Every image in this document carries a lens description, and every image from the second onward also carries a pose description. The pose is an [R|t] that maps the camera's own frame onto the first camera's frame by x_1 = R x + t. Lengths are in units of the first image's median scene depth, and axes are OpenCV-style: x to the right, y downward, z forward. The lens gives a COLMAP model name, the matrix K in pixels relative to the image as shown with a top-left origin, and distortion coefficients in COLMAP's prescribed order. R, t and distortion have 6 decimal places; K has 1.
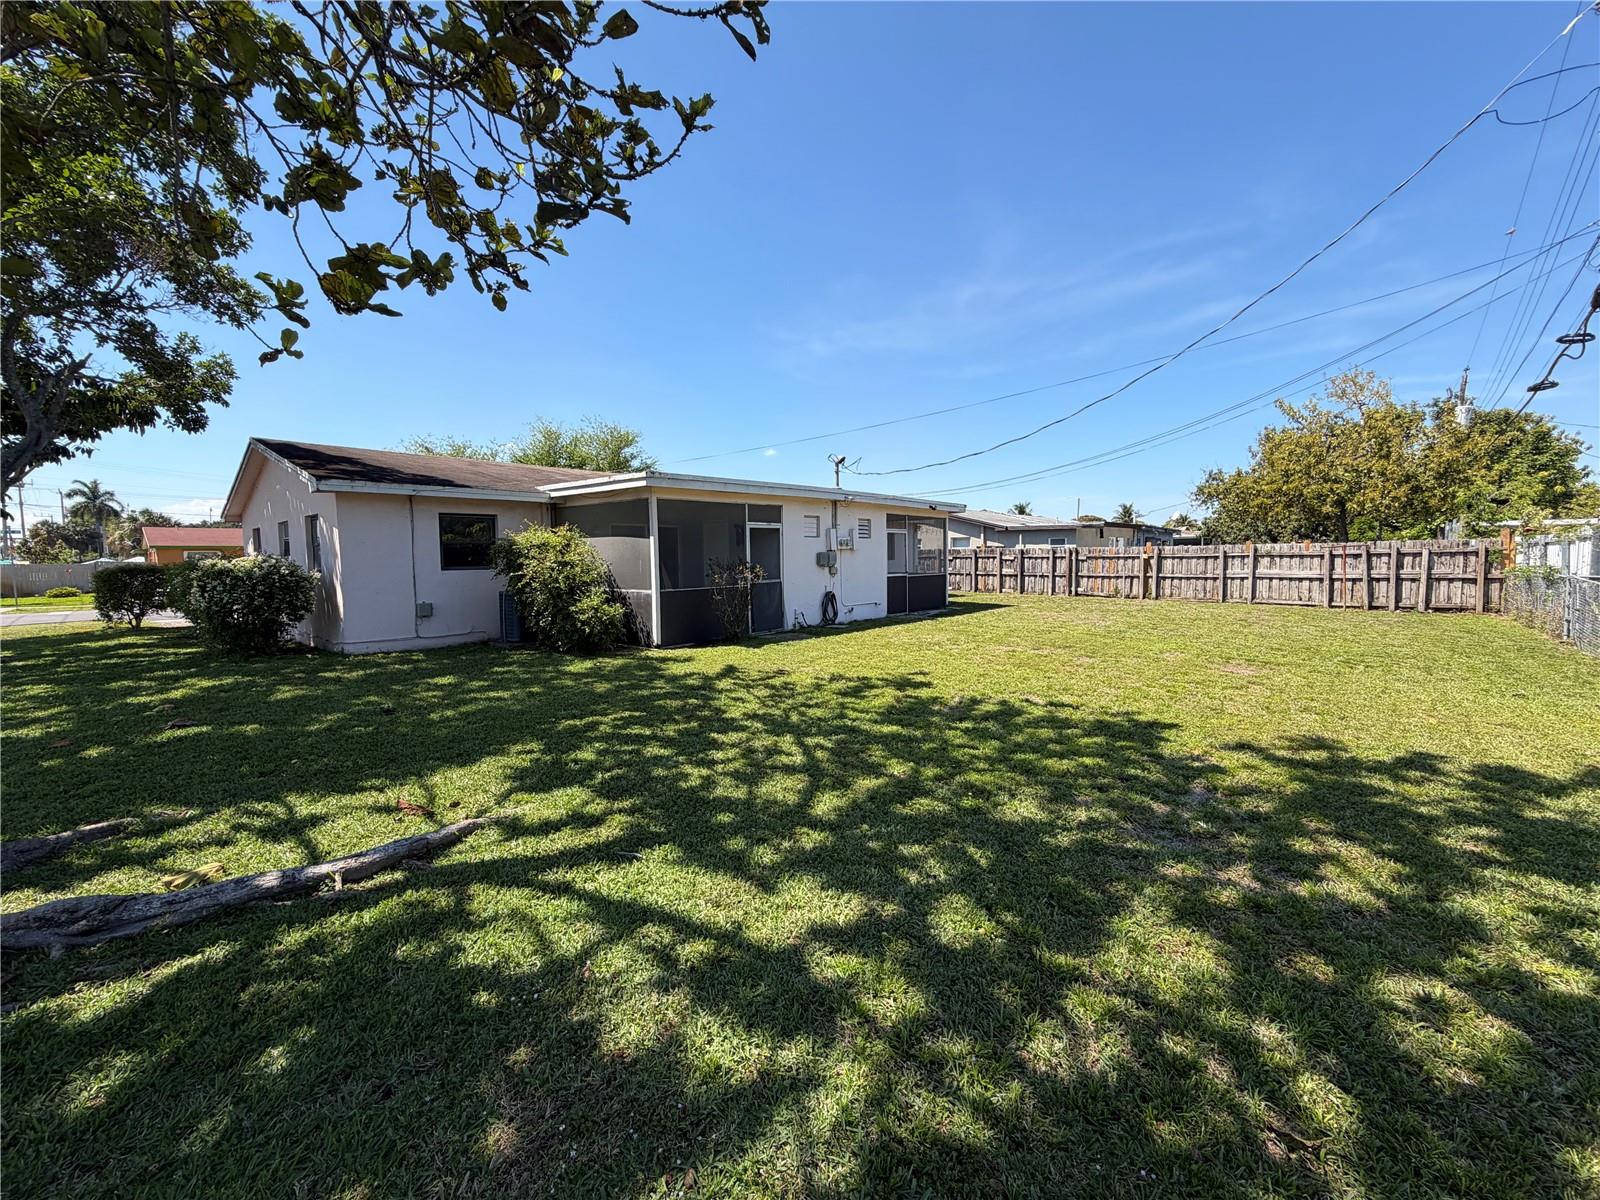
lens RADIAL K [[638.6, 0, 795.7], [0, 638.6, 598.0], [0, 0, 1]] dist [0.000917, -0.000134]
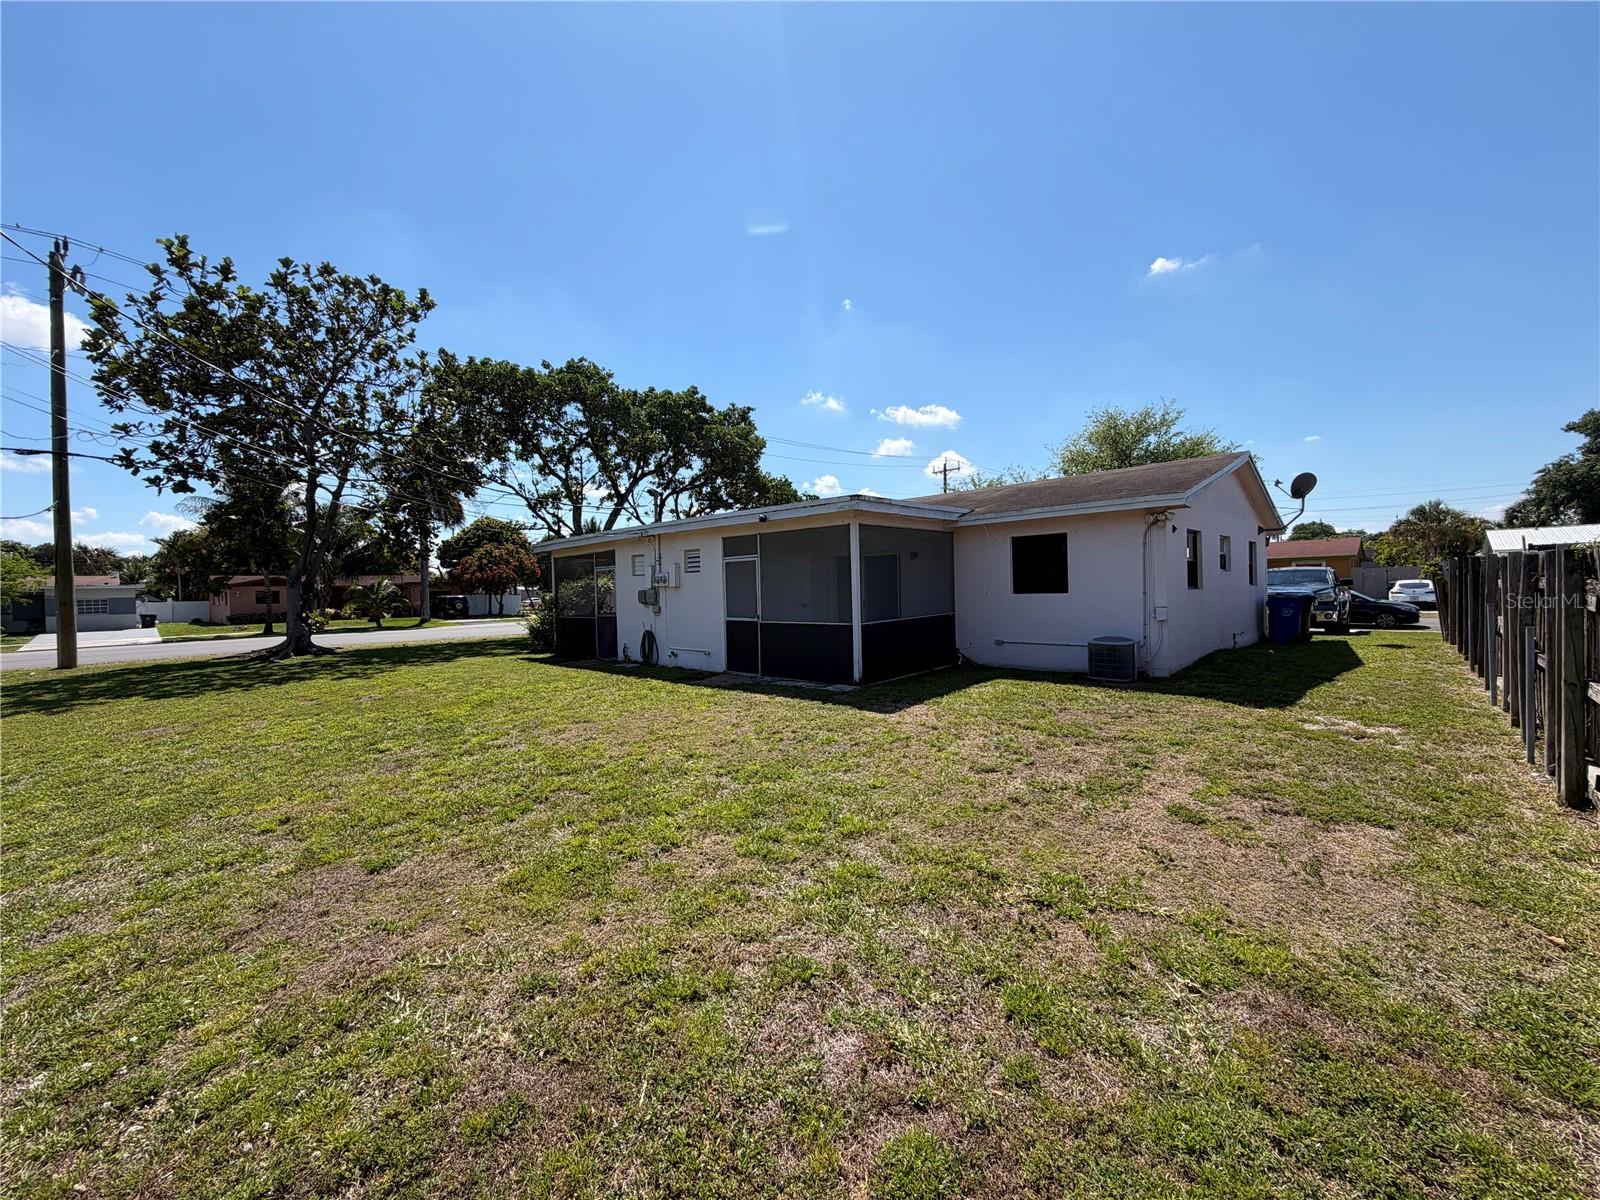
lens RADIAL K [[638.6, 0, 797.9], [0, 638.6, 596.4], [0, 0, 1]] dist [0.000917, -0.000134]
pose [[0.022074, 0.037464, -0.999054, 0.953145], [-0.045444, 0.998302, 0.036431, -0.099750], [0.998723, 0.044597, 0.023739, 1.125040]]
